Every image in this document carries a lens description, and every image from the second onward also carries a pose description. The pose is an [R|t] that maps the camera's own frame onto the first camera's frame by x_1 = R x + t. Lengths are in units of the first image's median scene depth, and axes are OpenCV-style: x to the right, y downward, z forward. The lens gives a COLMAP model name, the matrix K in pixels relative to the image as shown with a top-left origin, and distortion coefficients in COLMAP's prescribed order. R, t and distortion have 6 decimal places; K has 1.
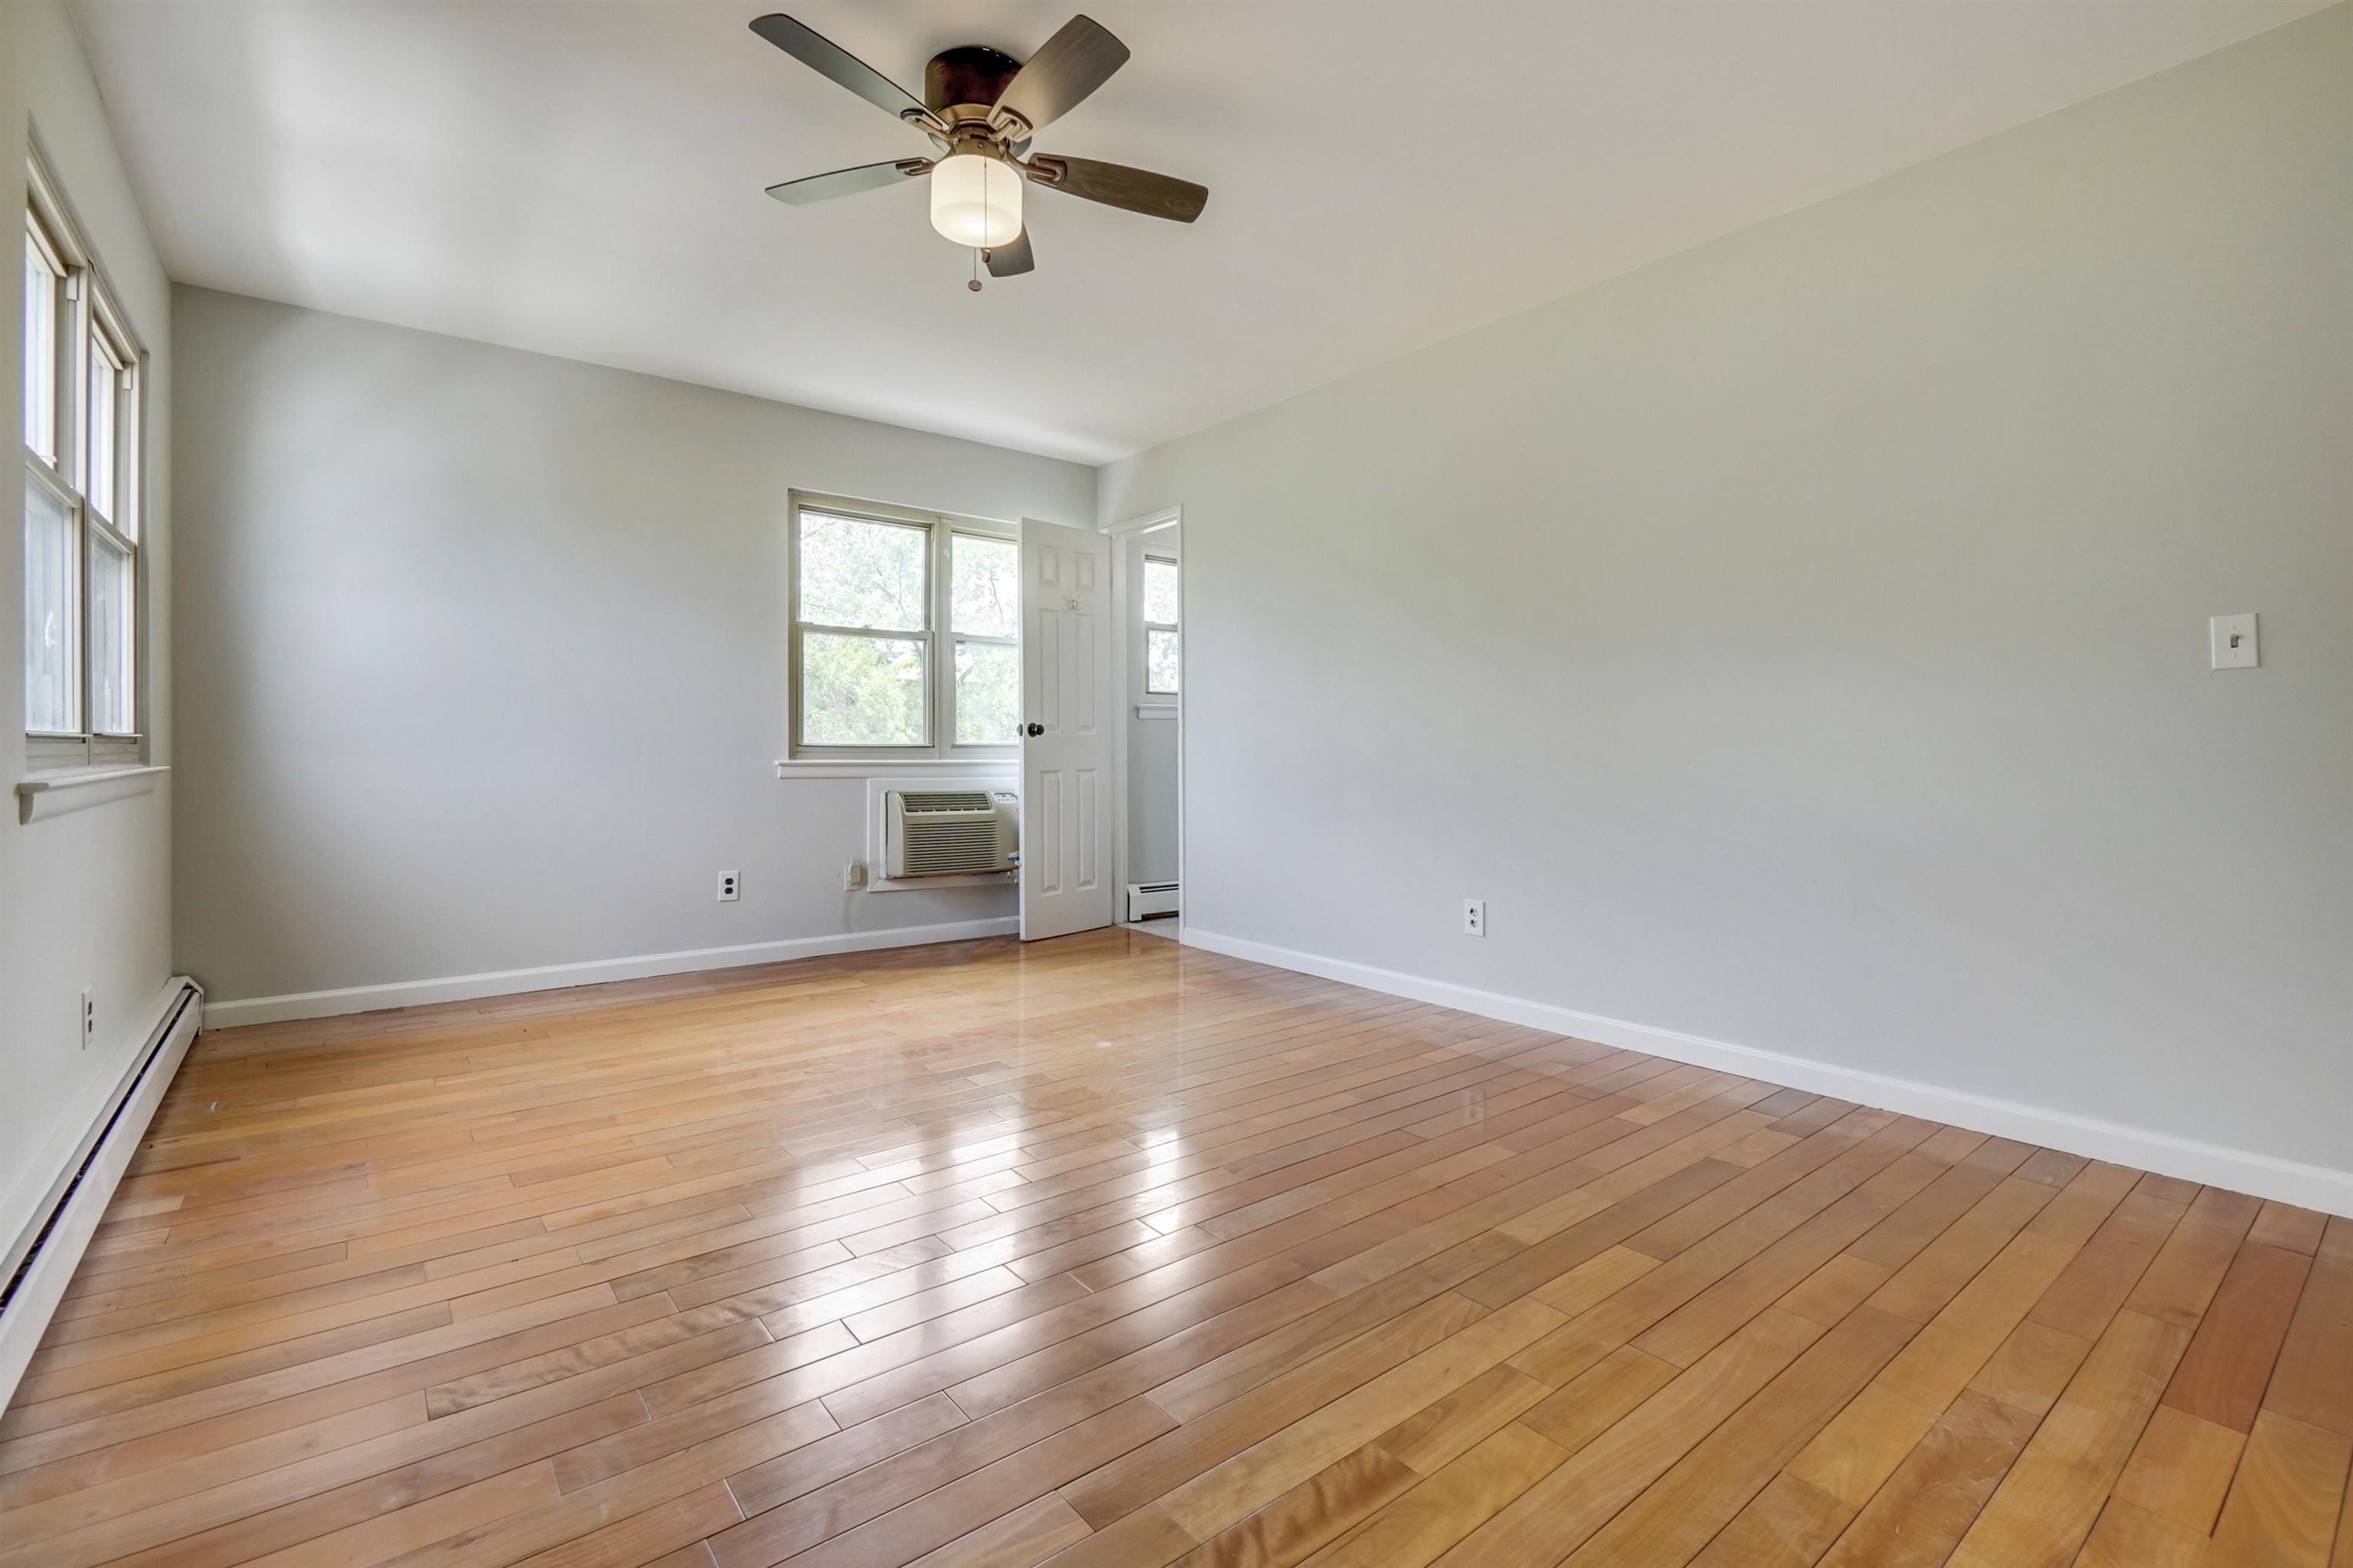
lens RADIAL K [[1042.3, 0, 1178.2], [0, 1042.3, 742.3], [0, 0, 1]] dist [-0.000519, -0.000024]
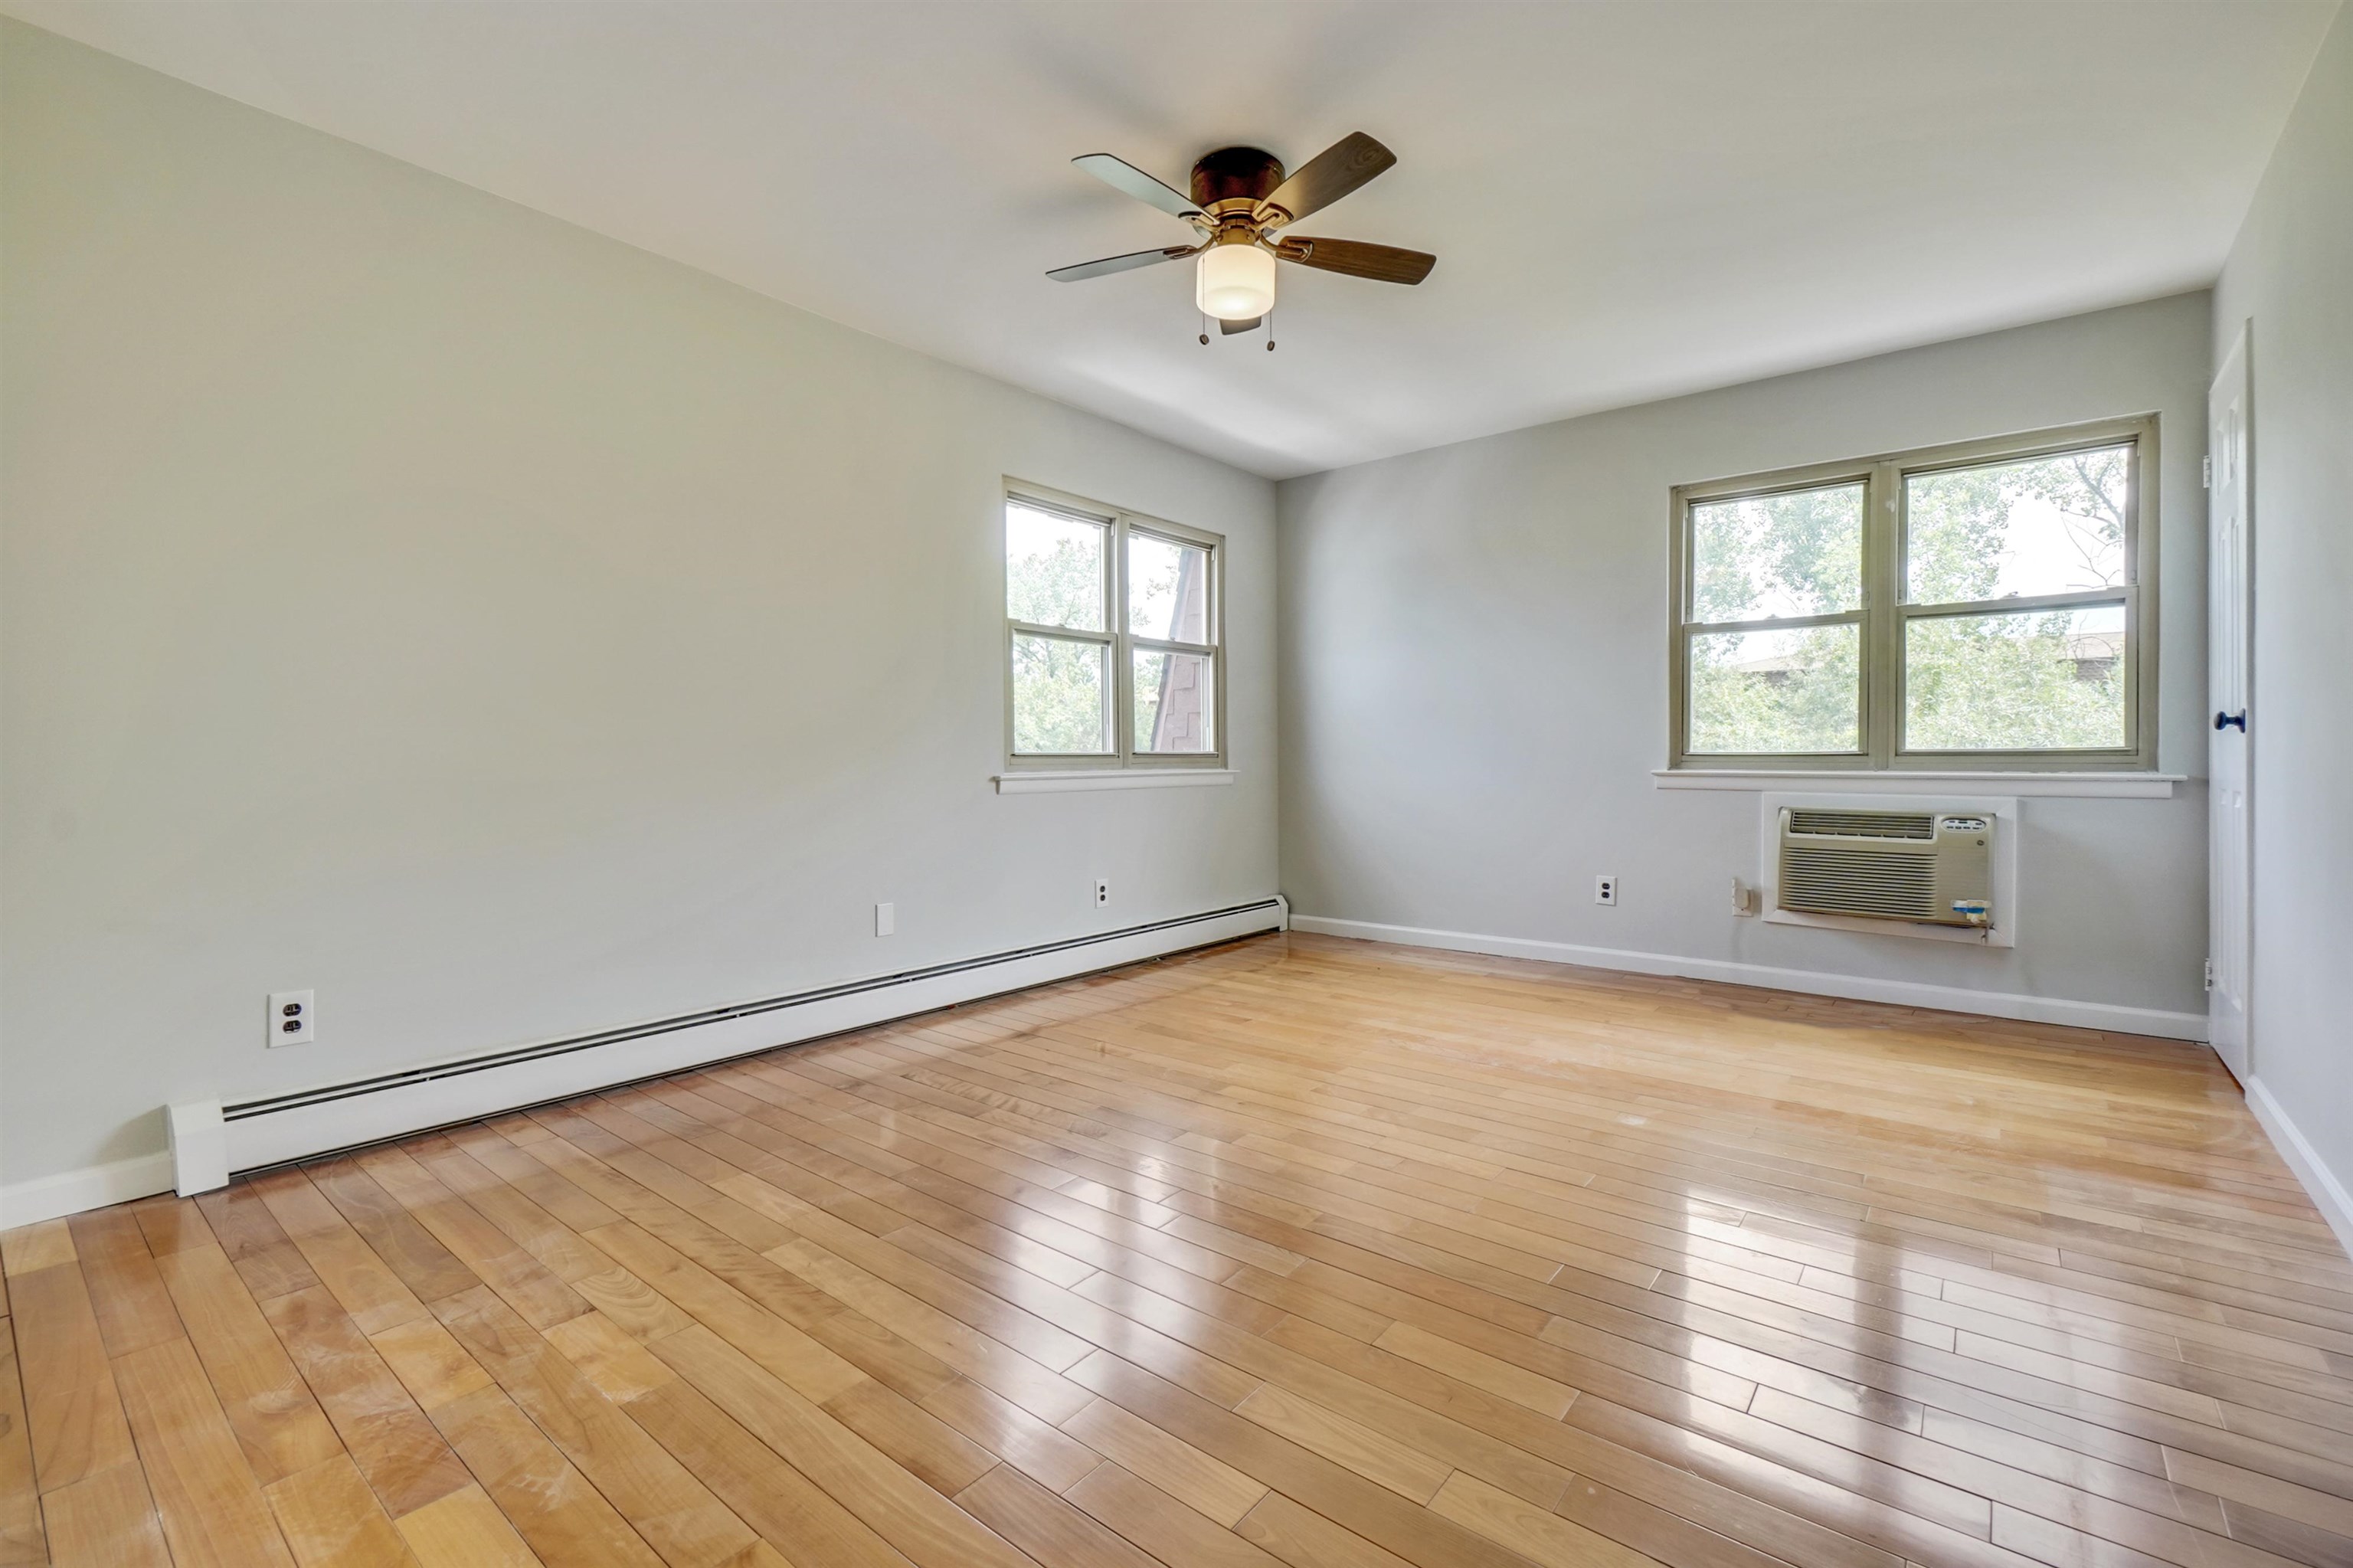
lens RADIAL K [[1029.4, 0, 1176.5], [0, 1029.4, 784.0], [0, 0, 1]] dist [-0.000885, -0.000059]
pose [[0.215863, 0.021370, -0.976190, 0.476179], [0.011822, 0.999630, 0.024497, 0.001329], [0.976352, -0.016829, 0.215531, 0.360691]]
